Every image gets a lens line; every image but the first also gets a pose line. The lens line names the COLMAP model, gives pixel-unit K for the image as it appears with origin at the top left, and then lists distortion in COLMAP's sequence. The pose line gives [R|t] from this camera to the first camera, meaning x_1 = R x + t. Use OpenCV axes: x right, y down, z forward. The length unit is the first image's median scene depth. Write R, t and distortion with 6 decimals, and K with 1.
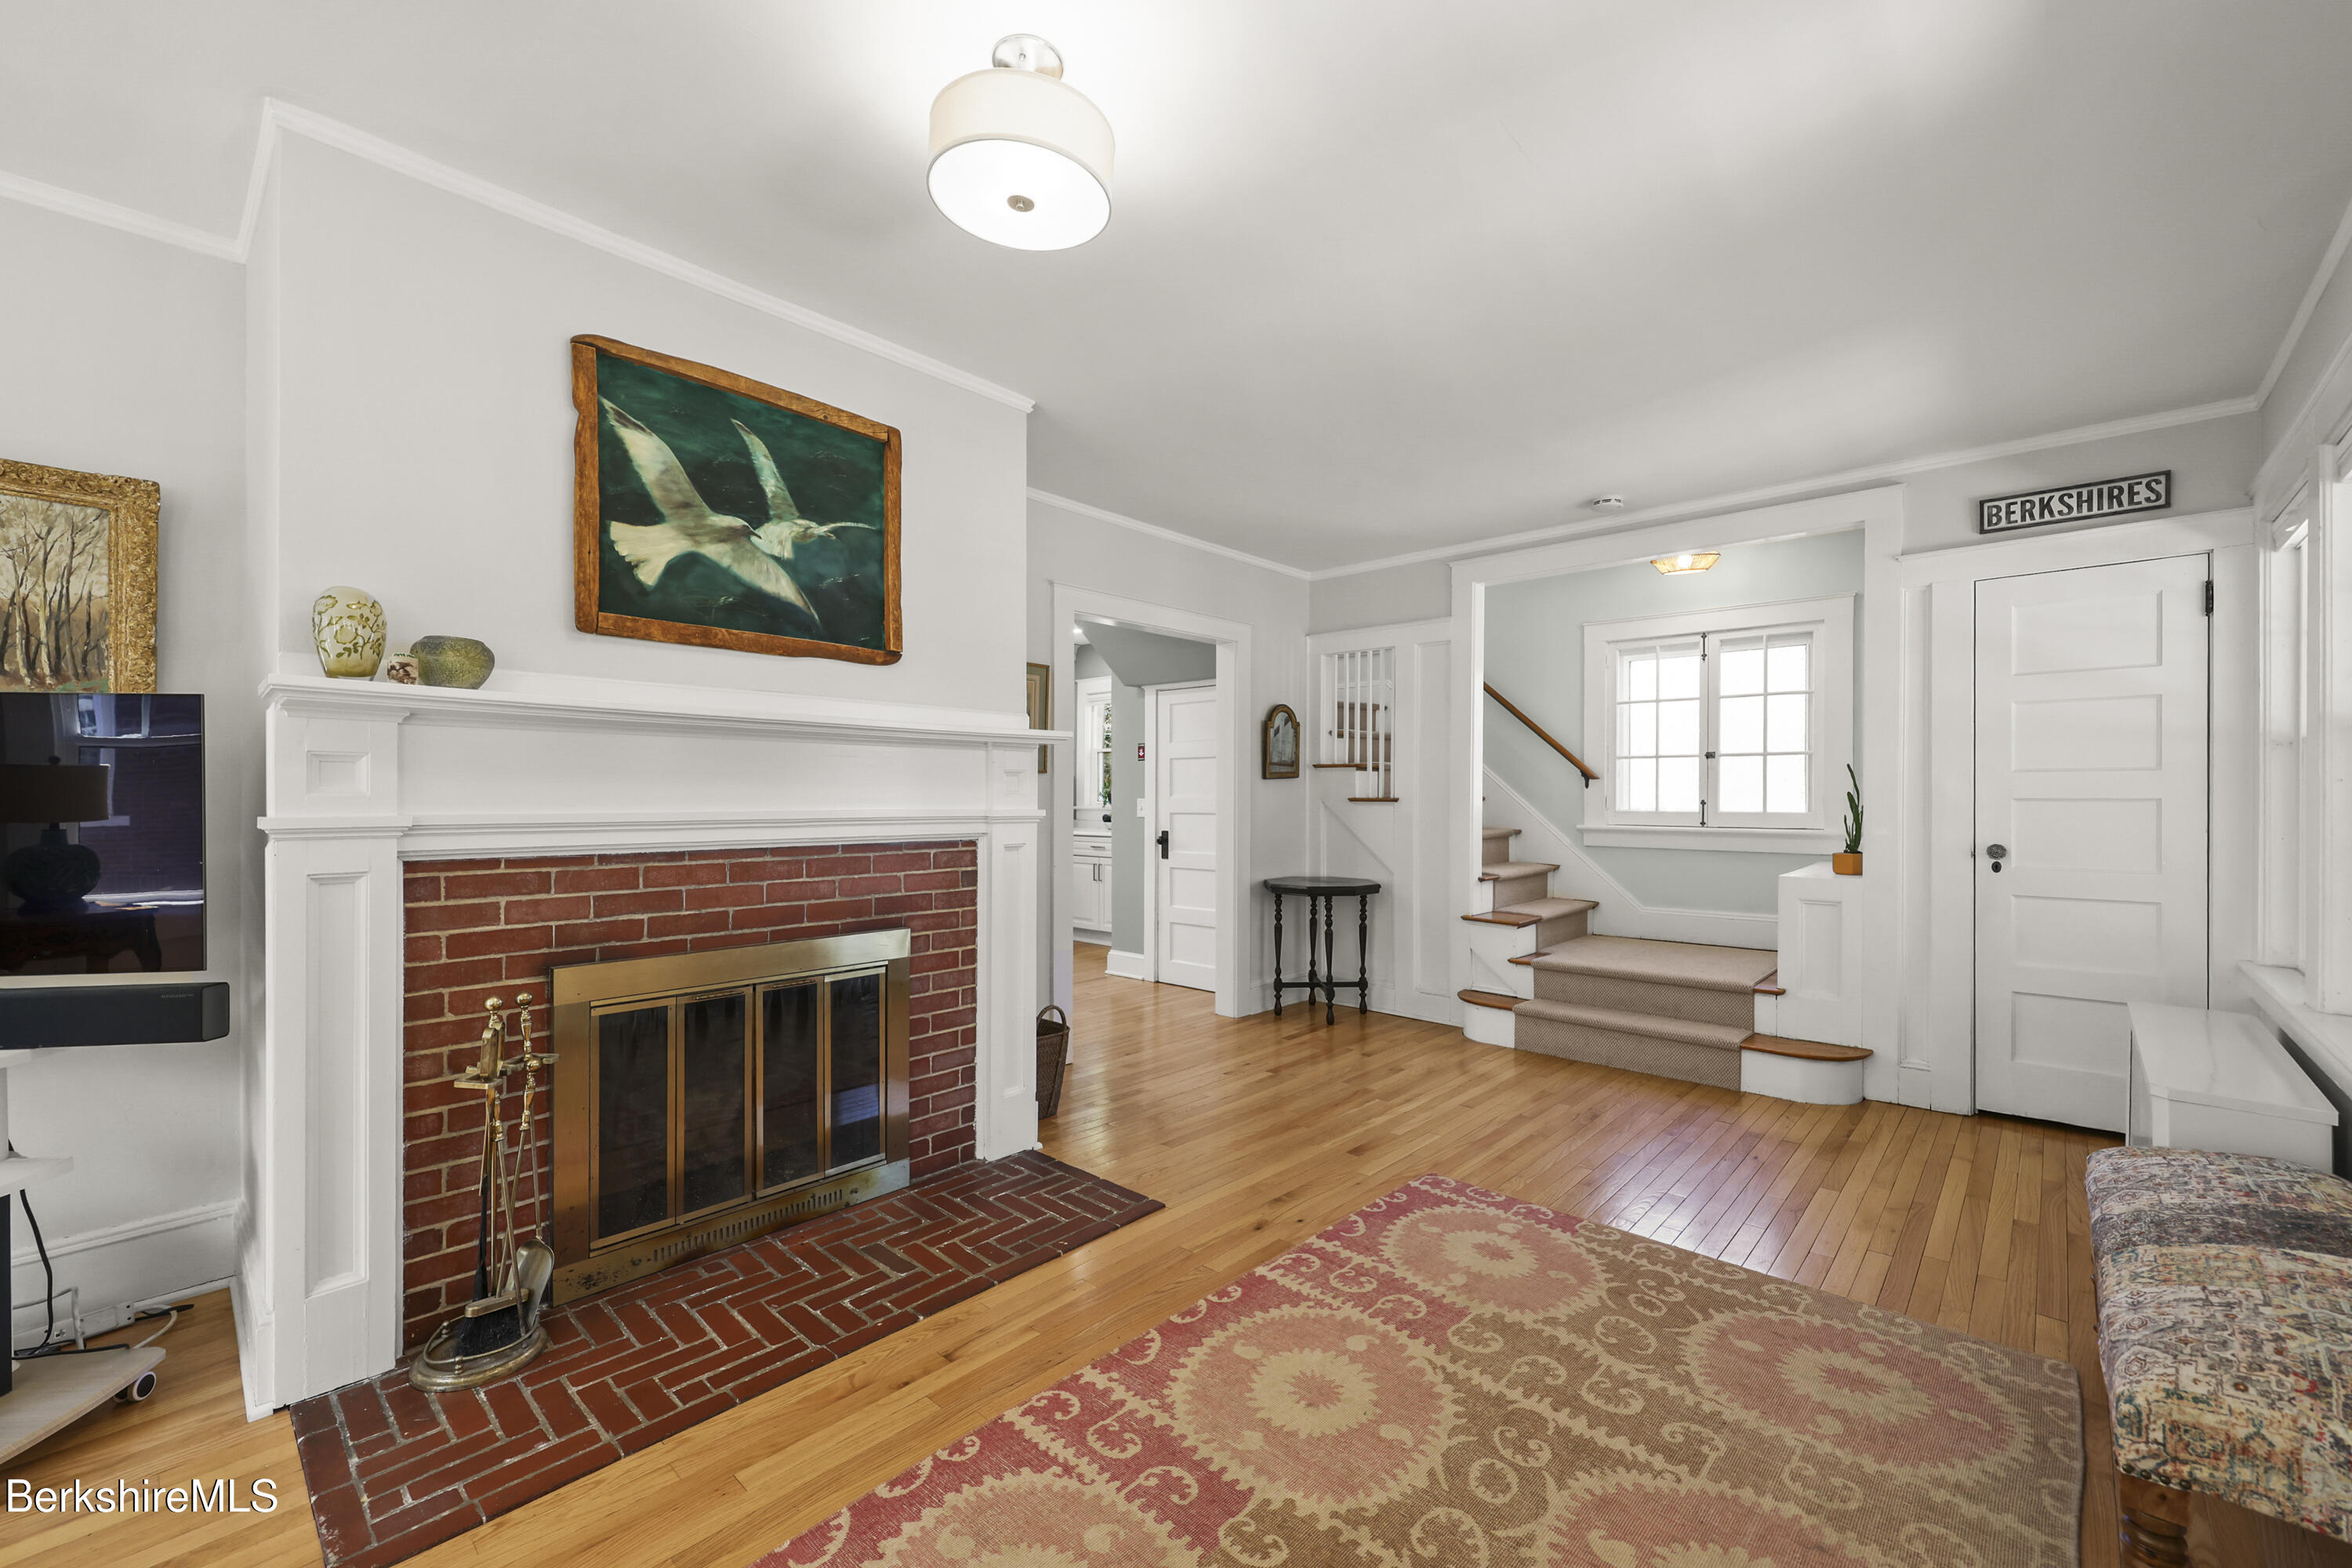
lens RADIAL K [[960.0, 0, 1217.2], [0, 960.0, 802.1], [0, 0, 1]] dist [-0.001694, 0.000652]
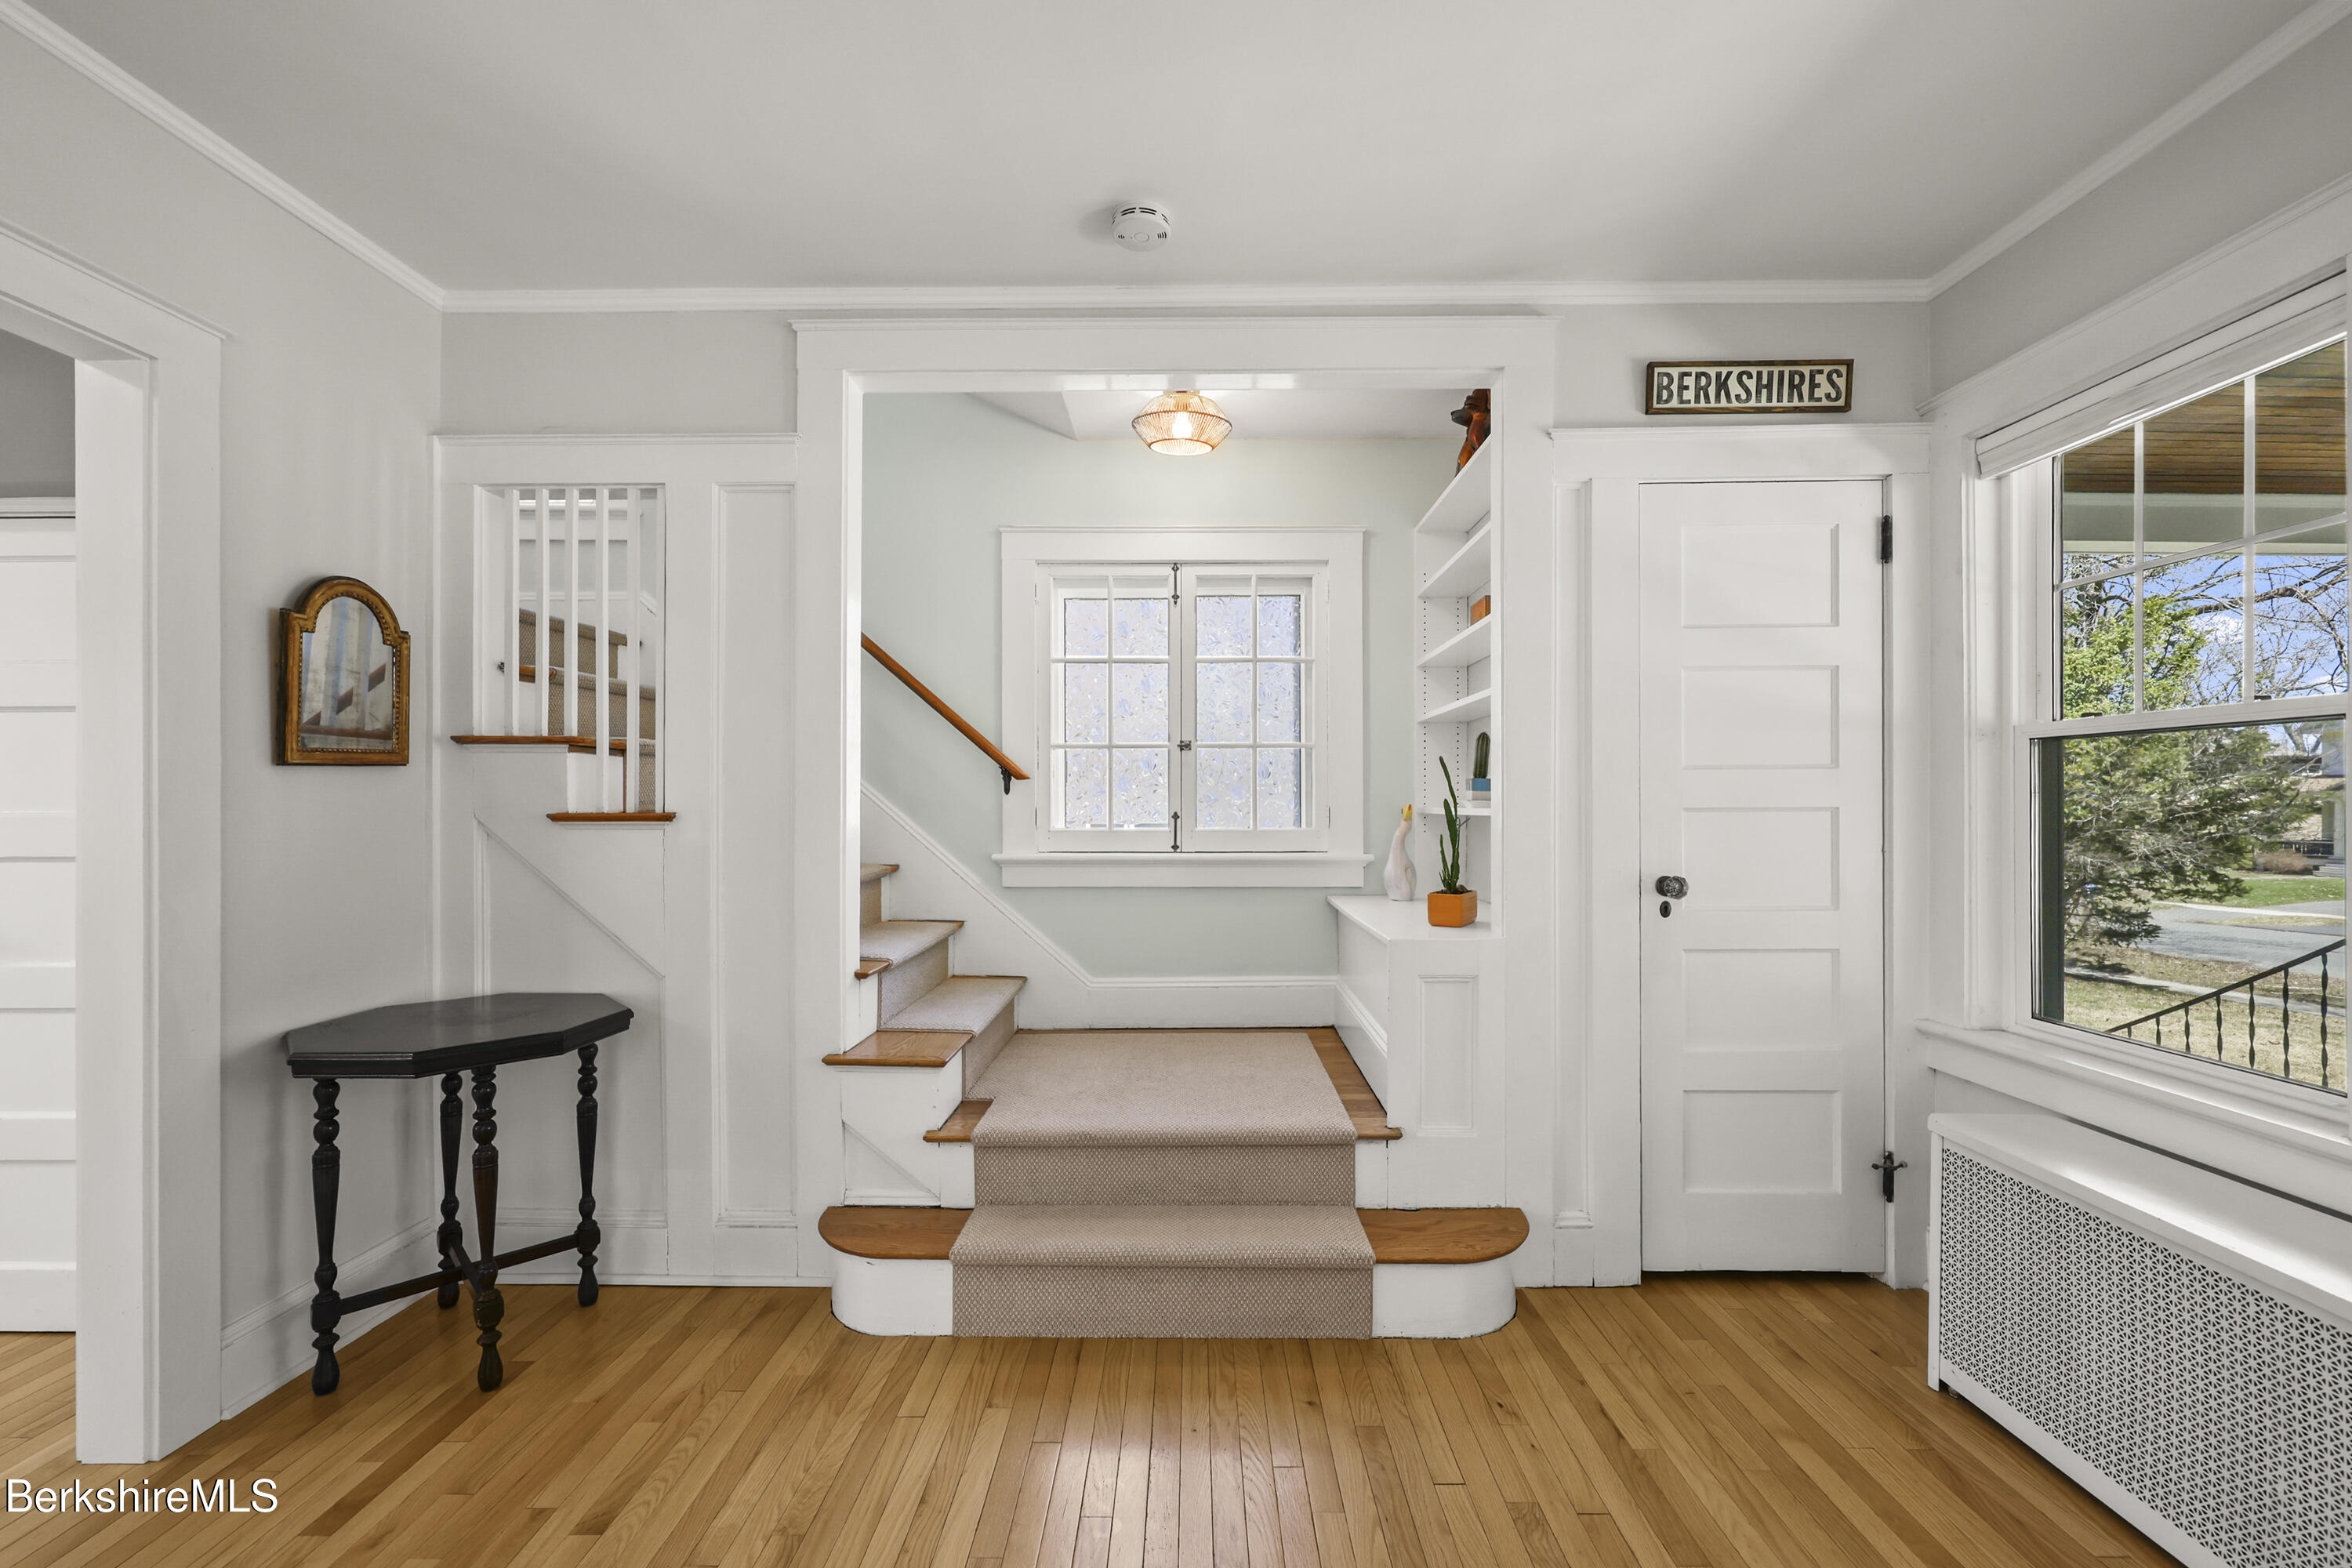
lens RADIAL K [[960.0, 0, 1171.9], [0, 960.0, 803.0], [0, 0, 1]] dist [-0.001694, 0.000652]
pose [[0.771013, -0.000463, 0.636819, 0.081805], [0.008183, 0.999924, -0.009181, -0.002943], [-0.636766, 0.012290, 0.770959, 0.506492]]
